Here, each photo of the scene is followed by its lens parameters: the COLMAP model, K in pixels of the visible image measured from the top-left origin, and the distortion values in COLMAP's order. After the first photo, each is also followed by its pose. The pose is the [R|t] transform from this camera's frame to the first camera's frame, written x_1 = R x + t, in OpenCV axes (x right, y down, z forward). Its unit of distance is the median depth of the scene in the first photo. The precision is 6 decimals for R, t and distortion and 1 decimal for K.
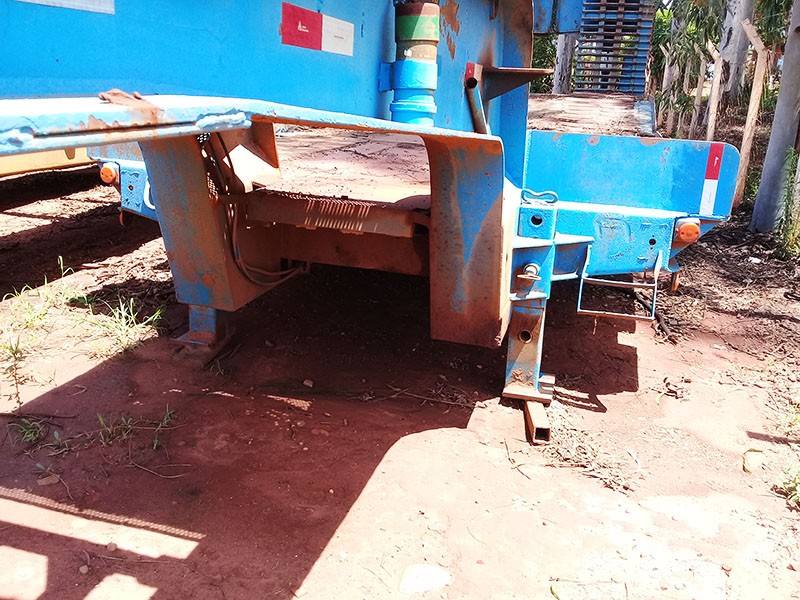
lens RADIAL K [[748.2, 0, 384.8], [0, 748.2, 291.0], [0, 0, 1]] dist [0.053980, -0.101205]
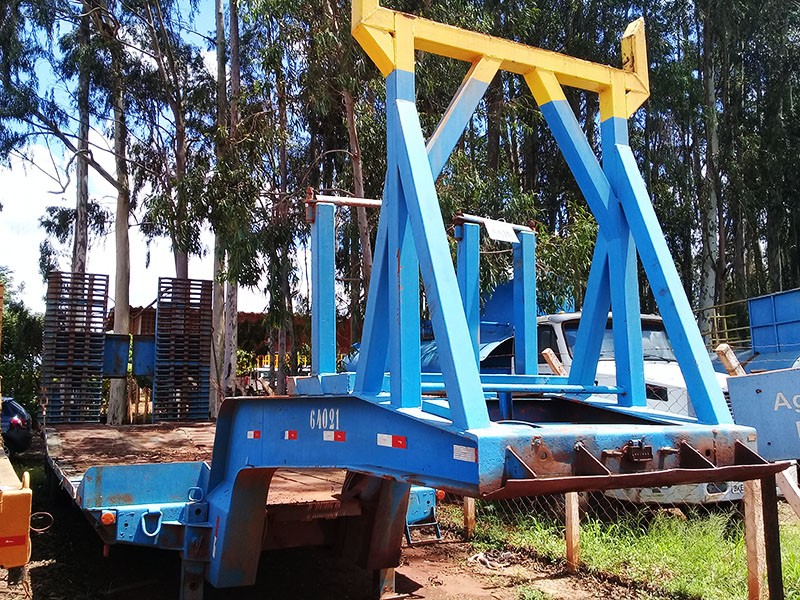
lens RADIAL K [[742.2, 0, 398.6], [0, 742.2, 288.1], [0, 0, 1]] dist [0.095712, -0.203243]
pose [[0.723626, 0.050981, 0.688307, -1.136290], [0.228262, 0.923473, -0.308374, 0.006215], [-0.651354, 0.380261, 0.656612, -0.525491]]
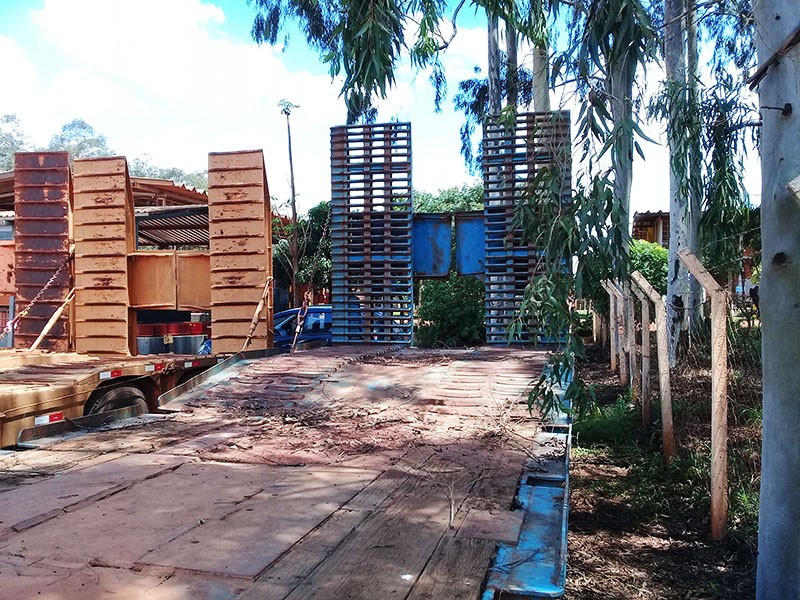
lens RADIAL K [[738.7, 0, 402.7], [0, 738.7, 286.5], [0, 0, 1]] dist [0.103015, -0.201969]
pose [[0.997980, -0.043036, 0.046730, 0.482199], [0.055446, 0.949103, -0.310048, -0.330144], [-0.031008, 0.312013, 0.949572, 0.942407]]
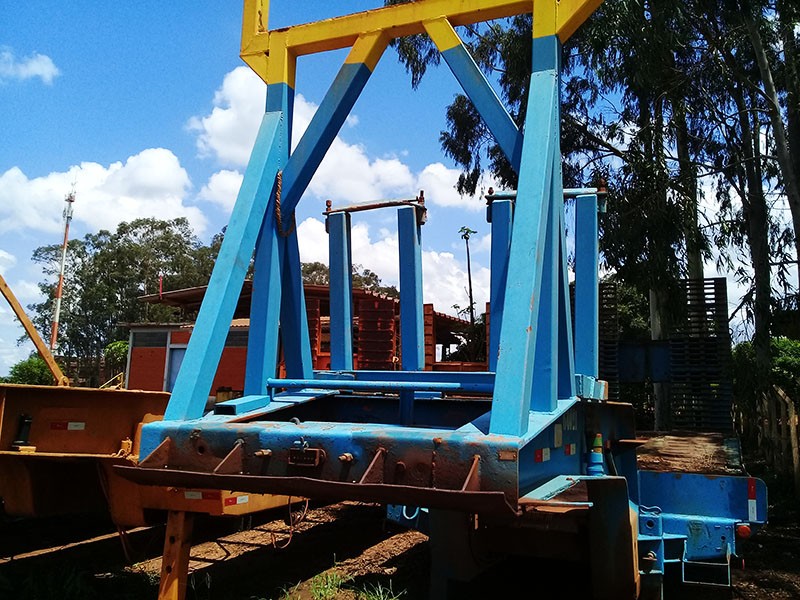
lens RADIAL K [[748.2, 0, 384.8], [0, 748.2, 291.0], [0, 0, 1]] dist [0.053980, -0.101205]
pose [[0.991296, -0.039566, -0.125567, -0.152199], [-0.016277, 0.909621, -0.415120, 0.138454], [0.130643, 0.413551, 0.901059, -0.806362]]
